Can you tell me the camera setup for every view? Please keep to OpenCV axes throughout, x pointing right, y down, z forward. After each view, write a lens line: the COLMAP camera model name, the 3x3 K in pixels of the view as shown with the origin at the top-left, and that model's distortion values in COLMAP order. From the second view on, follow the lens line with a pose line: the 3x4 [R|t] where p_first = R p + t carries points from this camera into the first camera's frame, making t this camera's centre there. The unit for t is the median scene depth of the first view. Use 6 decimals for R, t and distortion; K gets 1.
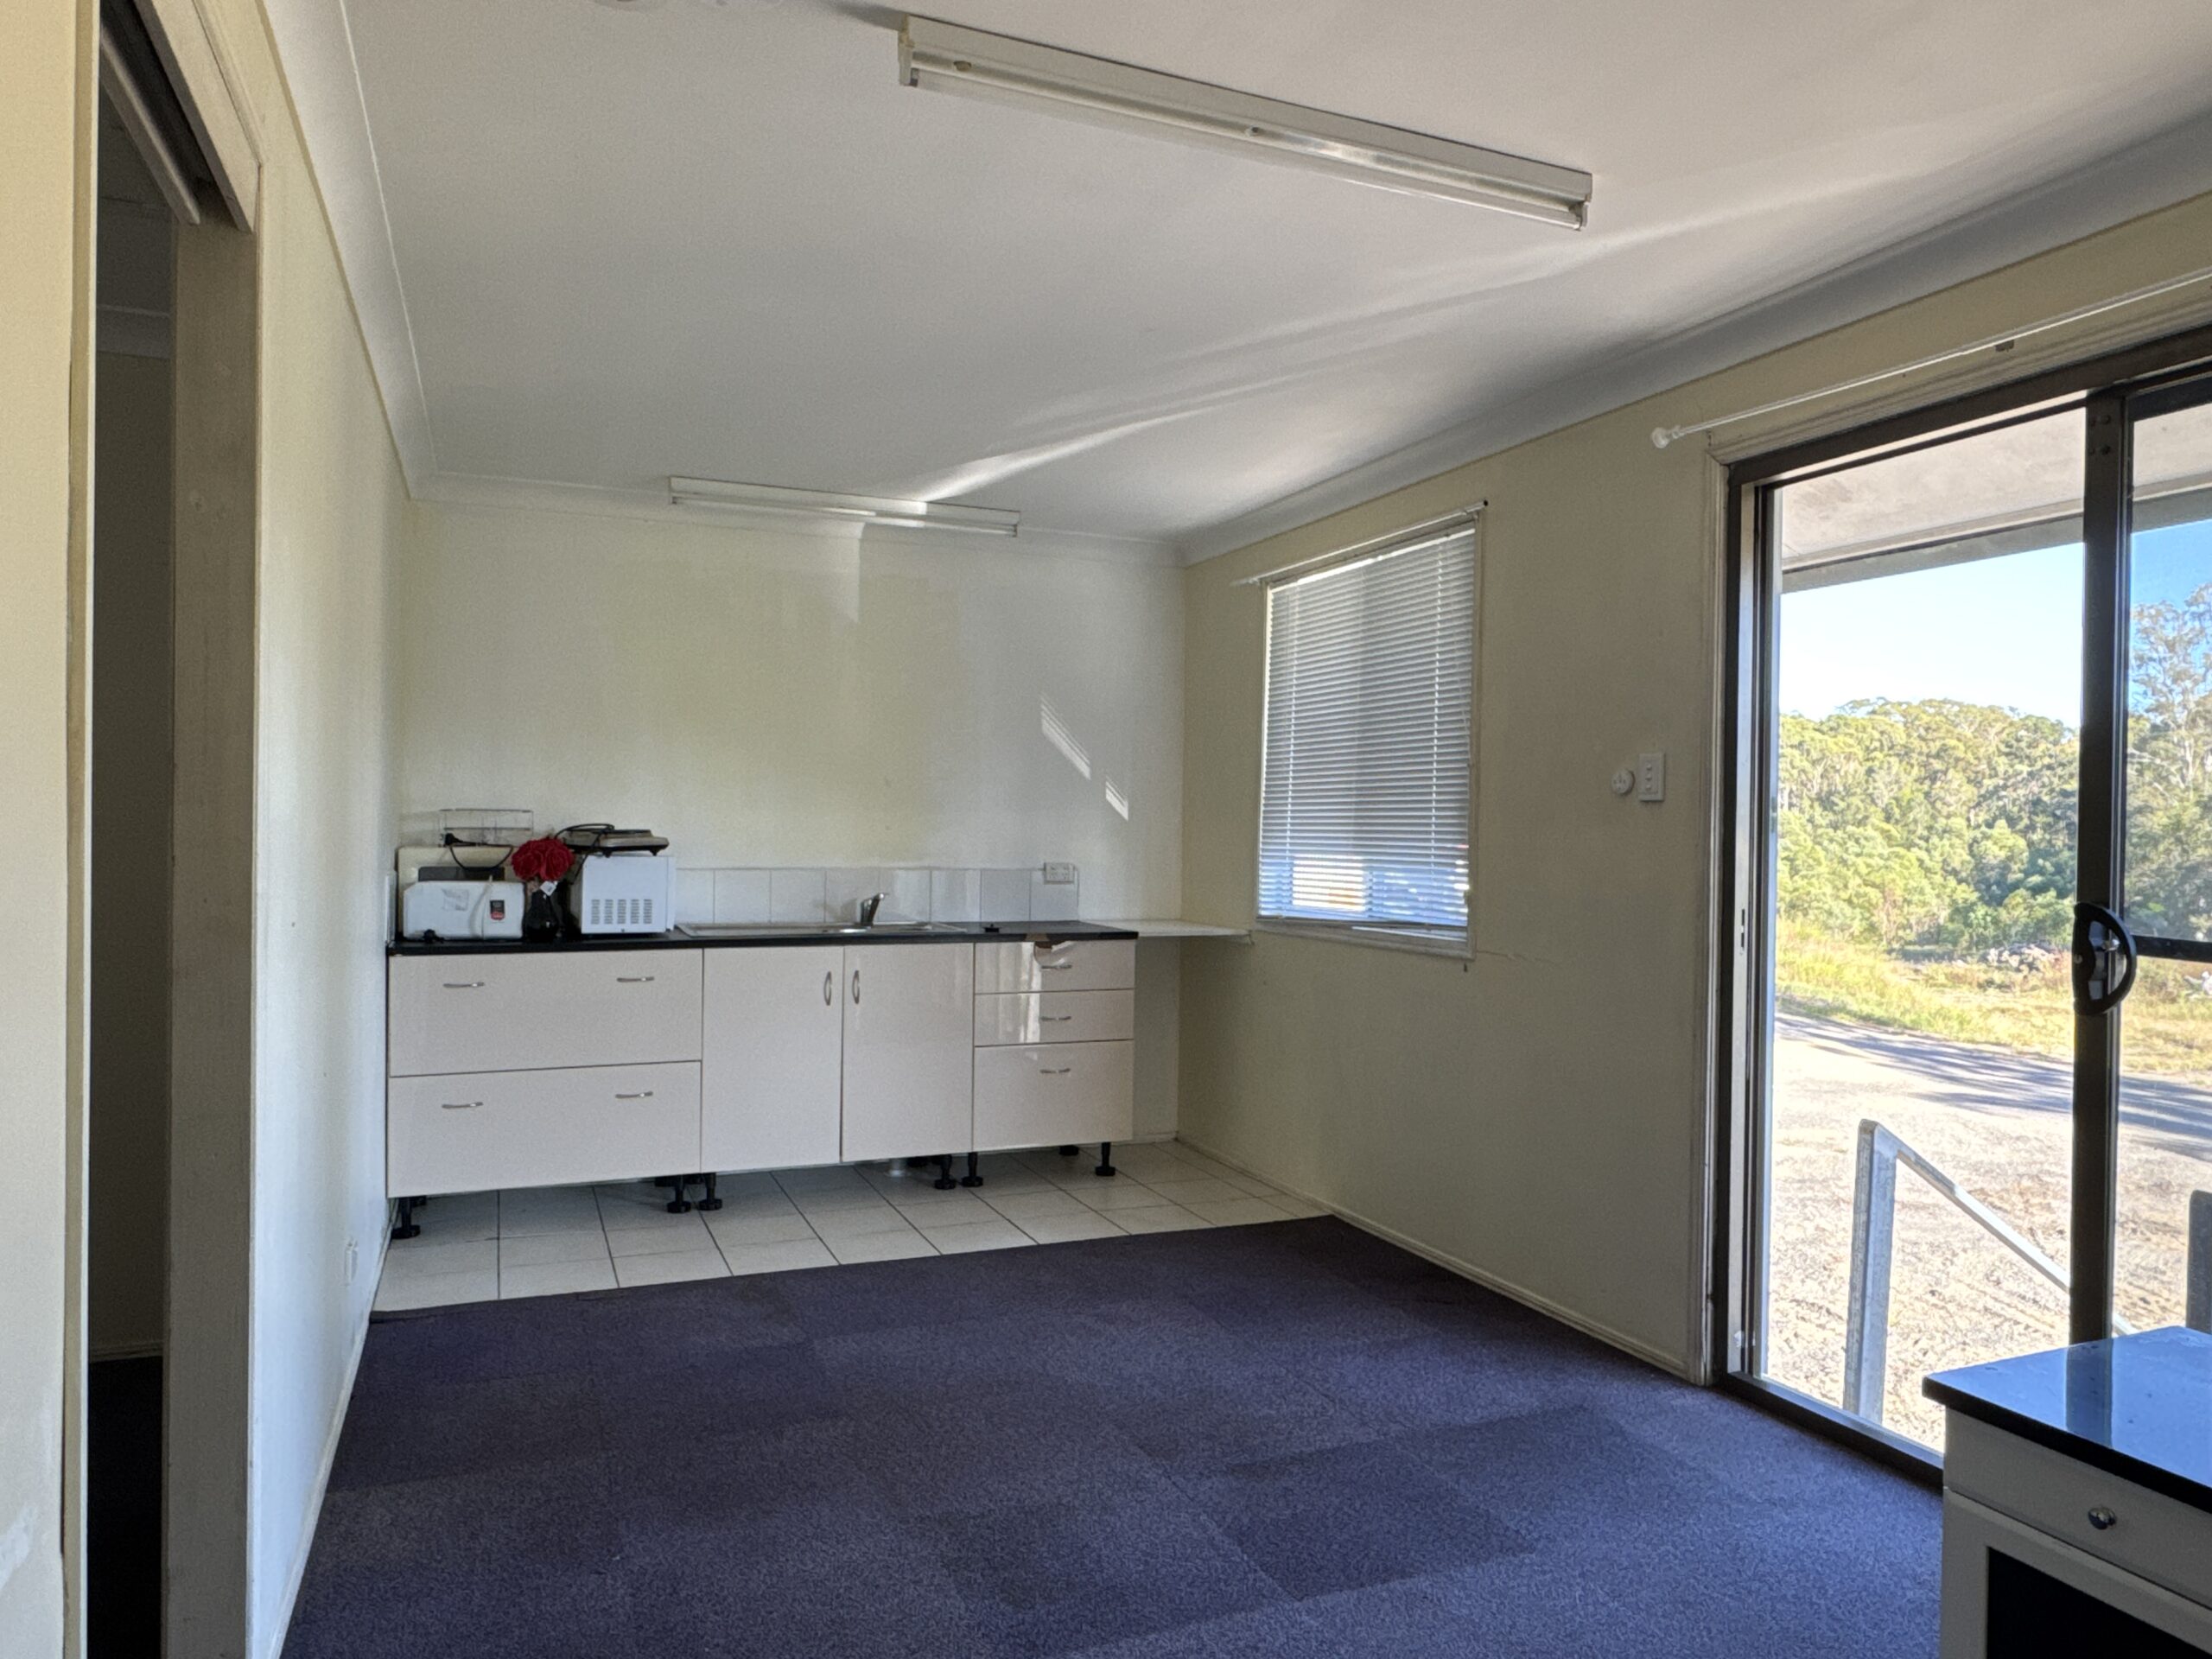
lens RADIAL K [[1489.8, 0, 1106.0], [0, 1489.8, 829.5], [0, 0, 1]] dist [0.040393, 0.000183]
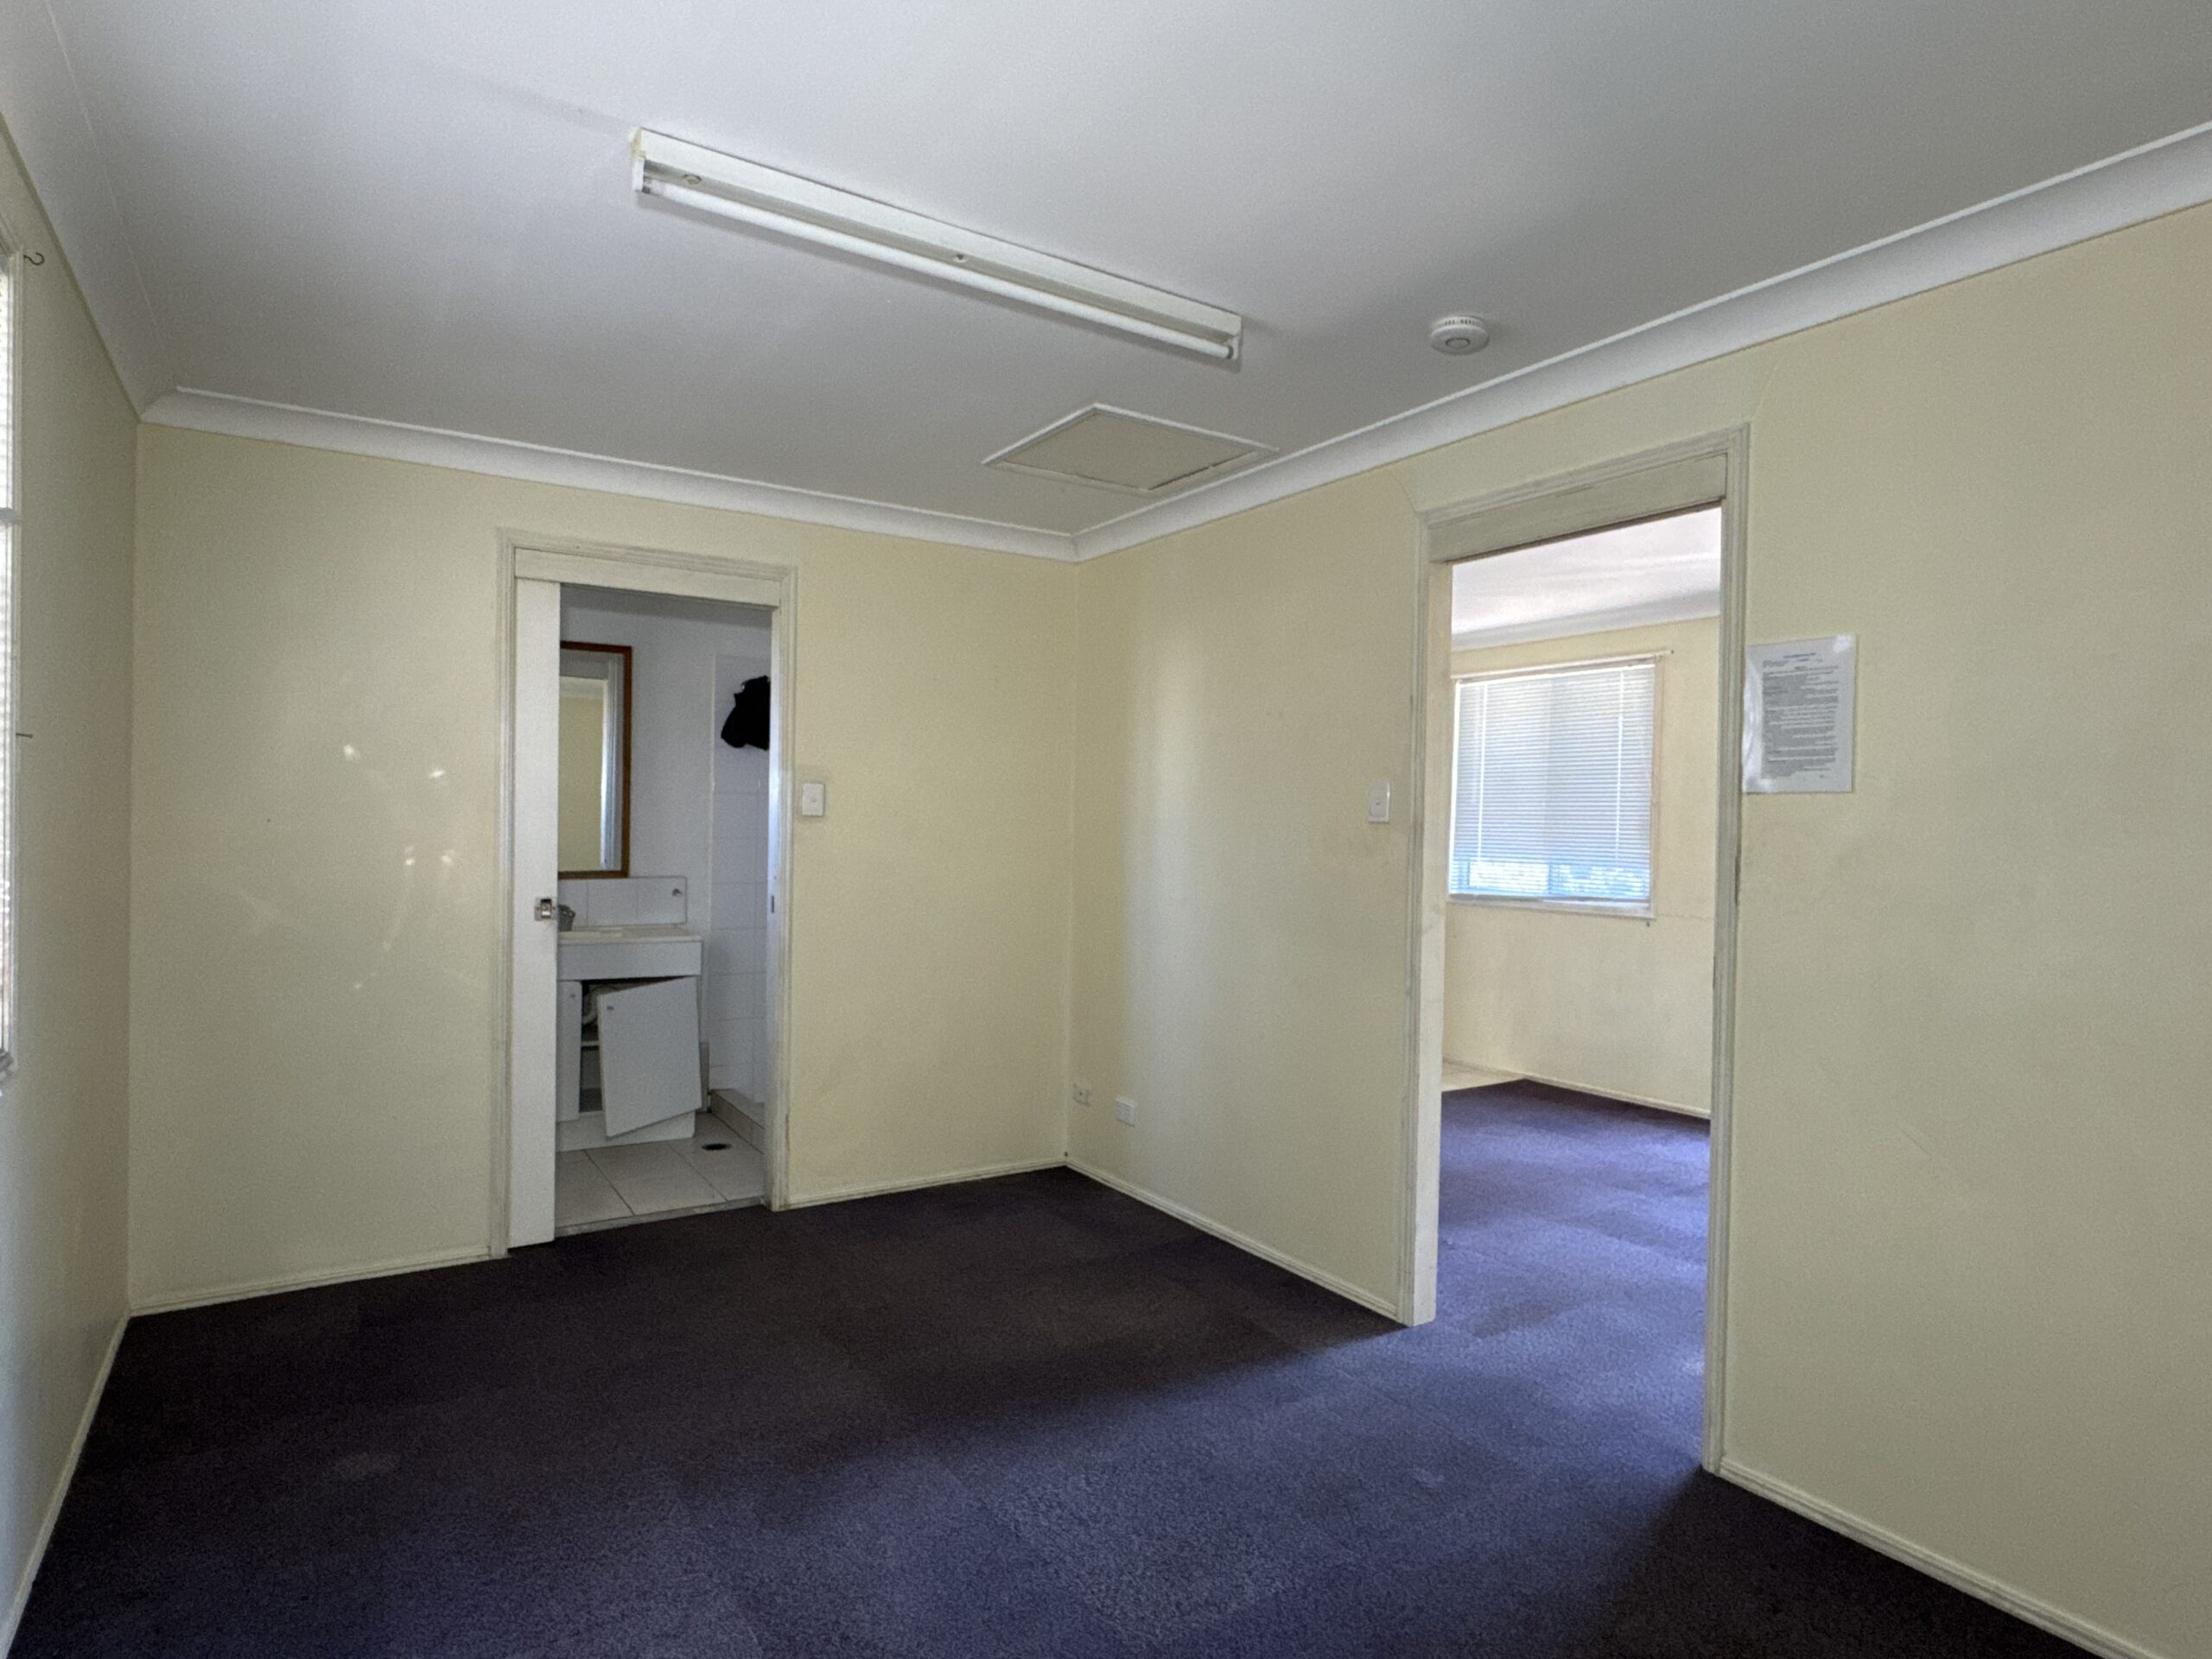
lens RADIAL K [[1224.8, 0, 1106.0], [0, 1224.8, 829.5], [0, 0, 1]] dist [-0.002828, -0.000996]
pose [[0.982347, 0.001132, 0.187063, -0.611445], [-0.002766, 0.999960, 0.008473, -0.023994], [-0.187046, -0.008841, 0.982311, -0.241673]]
